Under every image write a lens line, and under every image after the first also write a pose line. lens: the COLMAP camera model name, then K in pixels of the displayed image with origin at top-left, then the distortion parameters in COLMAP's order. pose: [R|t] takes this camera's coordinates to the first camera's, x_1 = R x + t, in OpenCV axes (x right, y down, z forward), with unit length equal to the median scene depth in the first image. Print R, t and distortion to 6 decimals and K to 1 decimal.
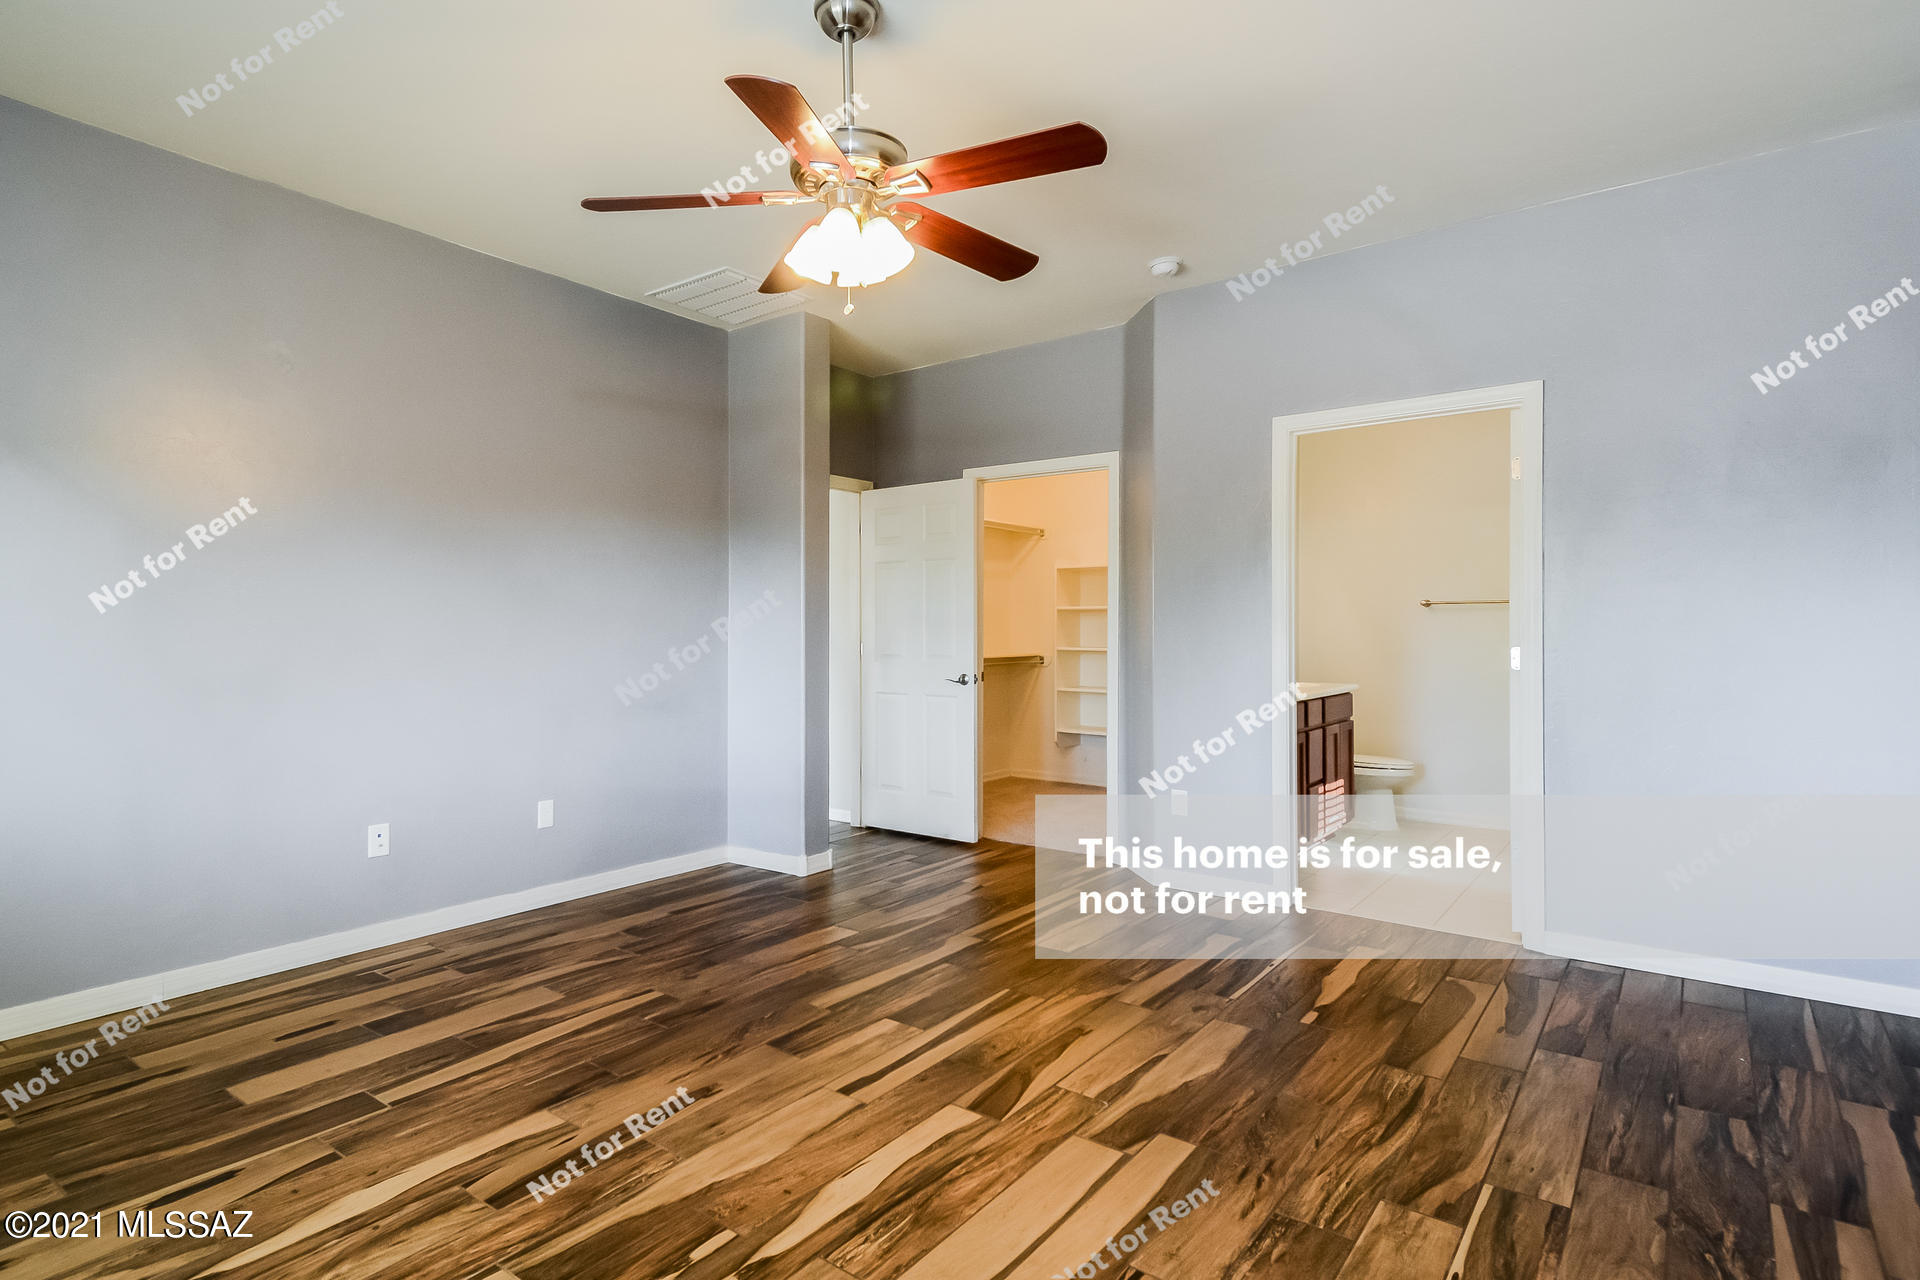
lens RADIAL K [[1021.9, 0, 946.6], [0, 1021.9, 651.8], [0, 0, 1]] dist [0.000787, -0.000587]
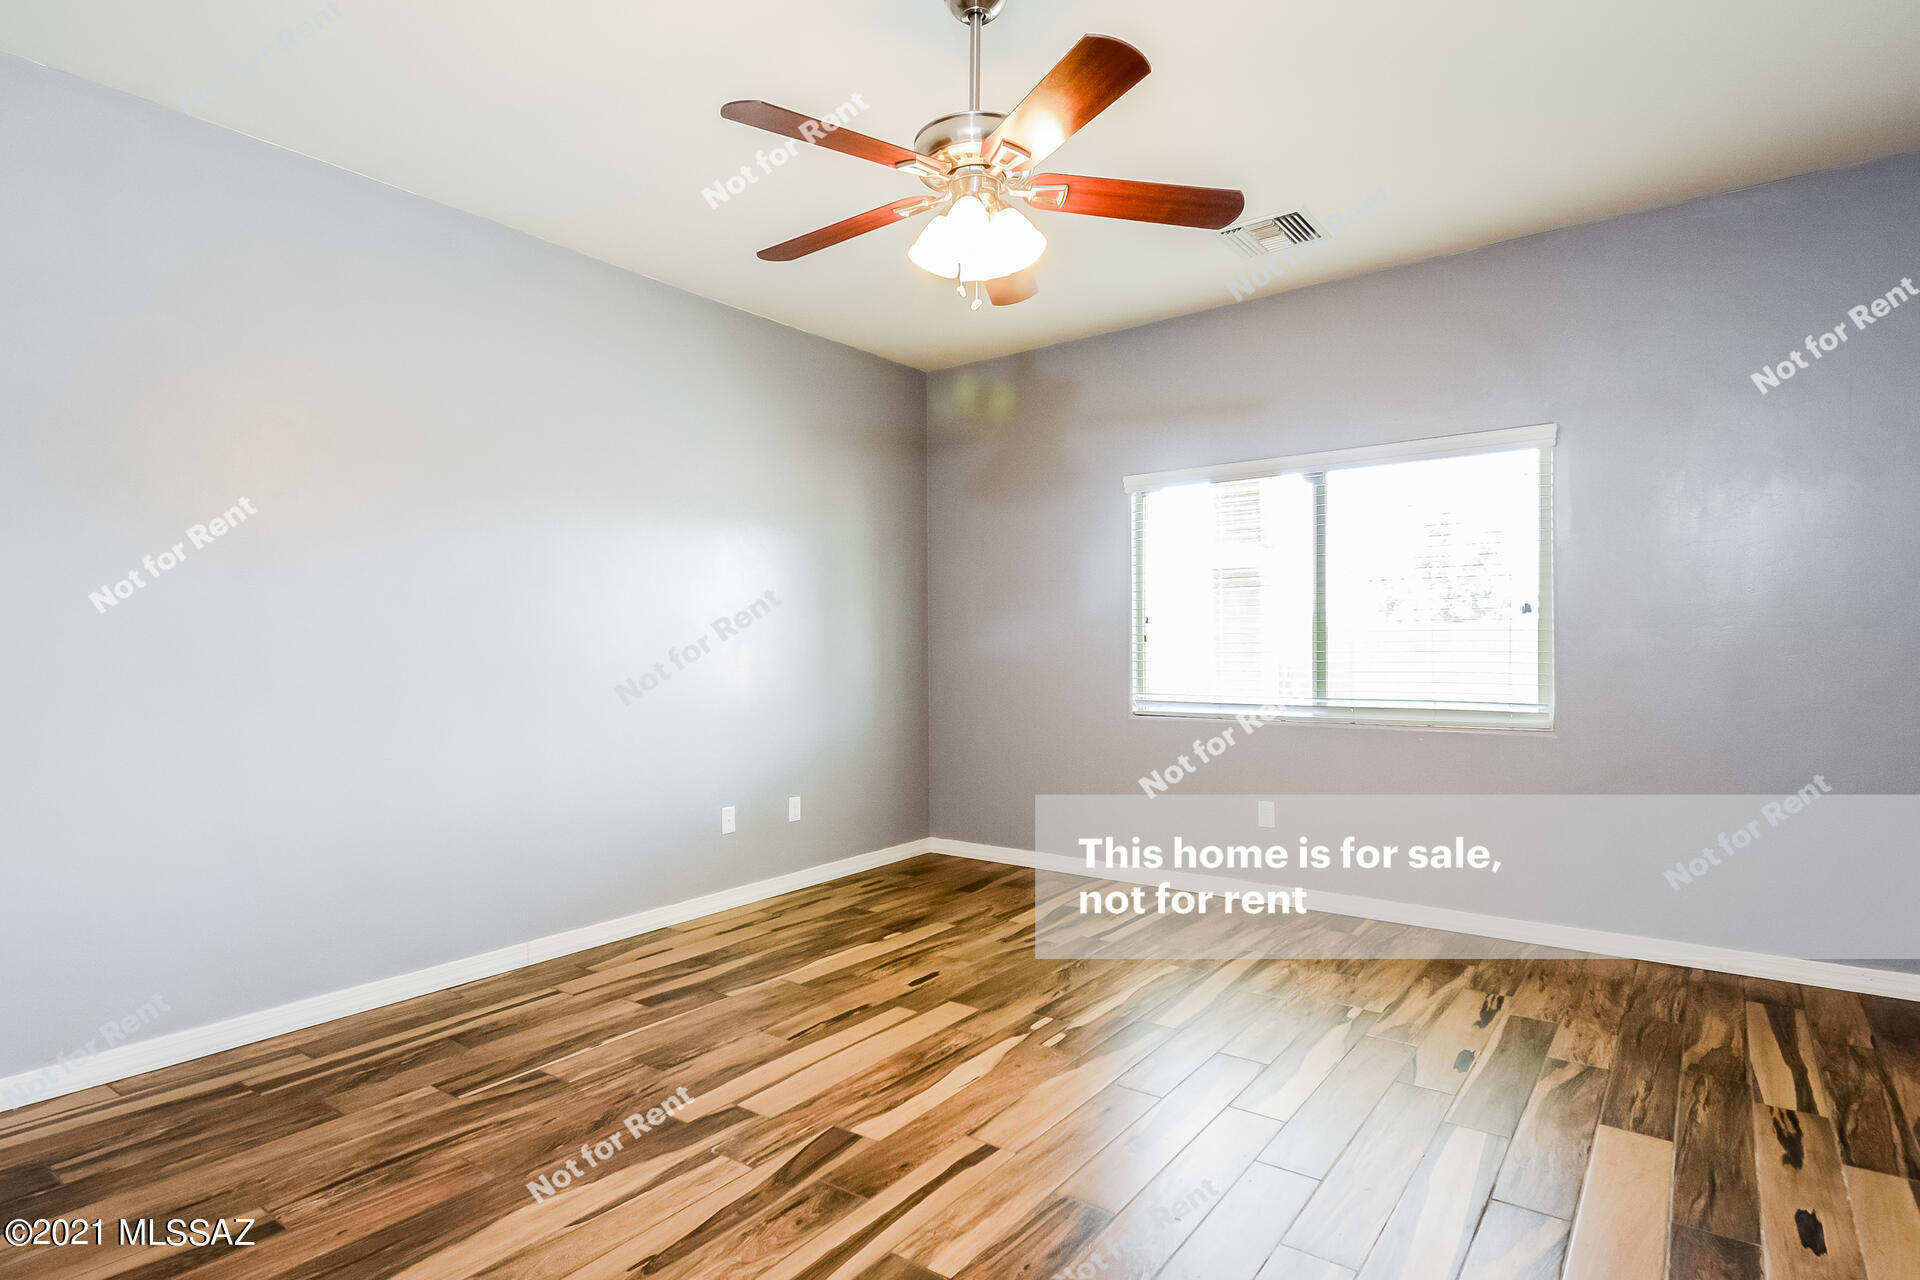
lens RADIAL K [[1021.9, 0, 946.6], [0, 1021.9, 651.8], [0, 0, 1]] dist [0.000787, -0.000587]
pose [[-0.998869, 0.010054, 0.046469, -0.113712], [0.011299, 0.999582, 0.026617, -0.041759], [-0.046182, 0.027112, -0.998565, 2.027098]]
